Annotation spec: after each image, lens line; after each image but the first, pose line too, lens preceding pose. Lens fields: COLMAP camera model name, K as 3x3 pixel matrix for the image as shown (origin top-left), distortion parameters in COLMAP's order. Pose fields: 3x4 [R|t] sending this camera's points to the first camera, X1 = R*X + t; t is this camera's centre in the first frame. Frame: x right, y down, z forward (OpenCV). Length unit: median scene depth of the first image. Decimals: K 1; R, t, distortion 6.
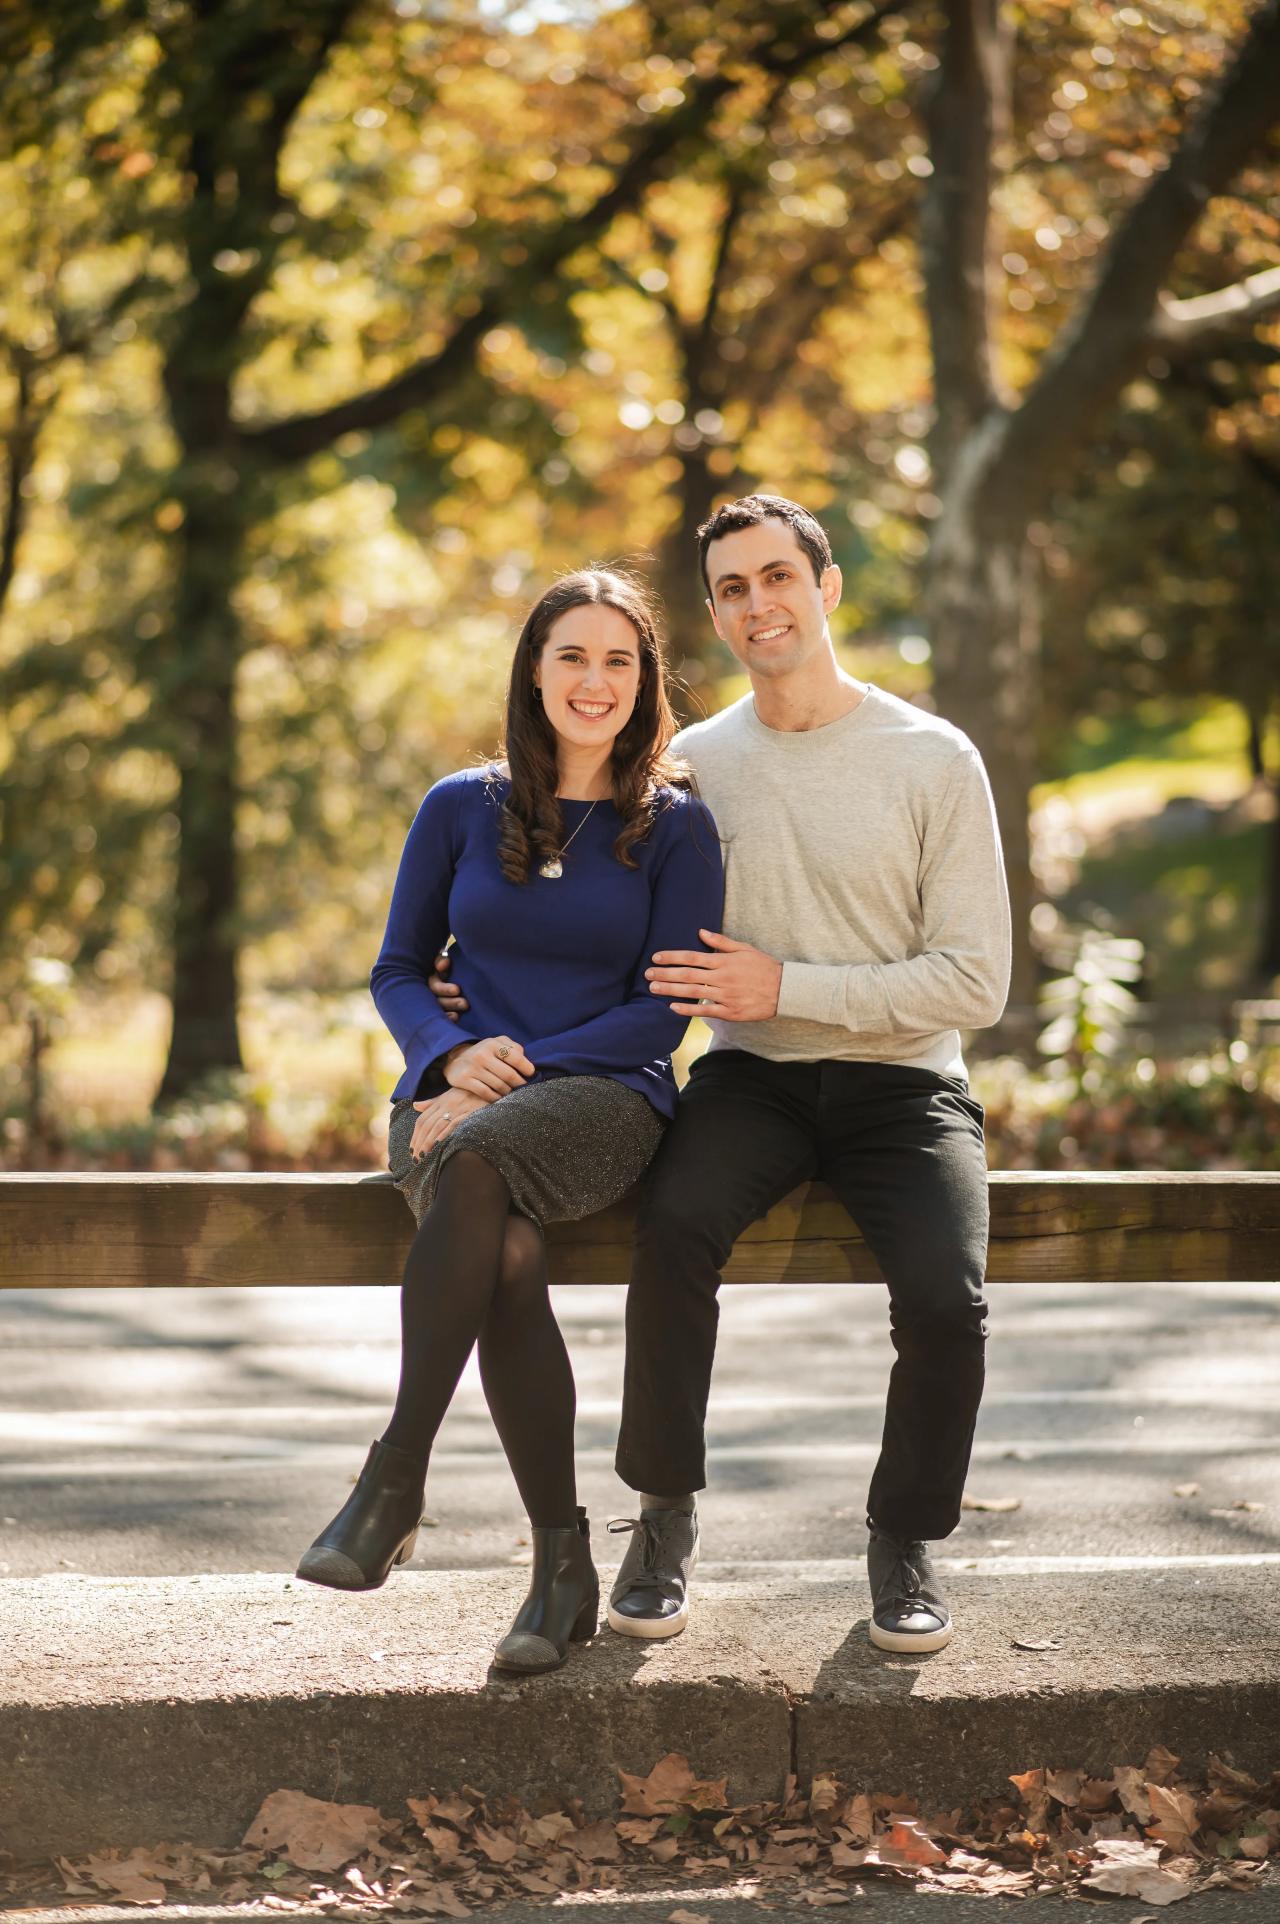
lens RADIAL K [[4975.9, 0, 627.2], [0, 4975.9, 956.0], [0, 0, 1]] dist [0.034744, 0.000000]
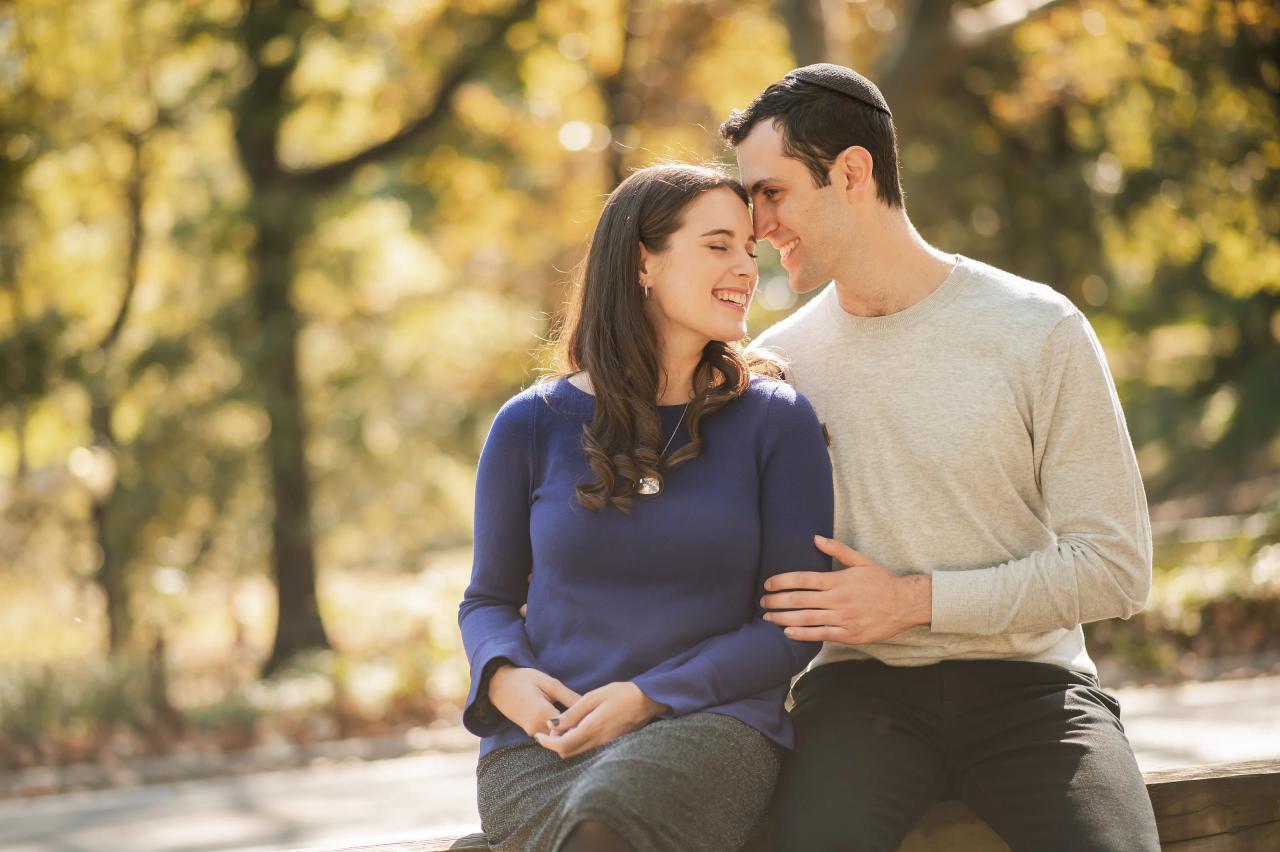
lens RADIAL K [[3310.4, 0, 621.8], [0, 3310.4, 402.2], [0, 0, 1]] dist [0.034744, 0.000000]
pose [[0.996781, -0.078520, 0.016201, -0.025336], [0.079036, 0.996288, -0.034122, -0.011400], [-0.013462, 0.035293, 0.999286, 0.368507]]
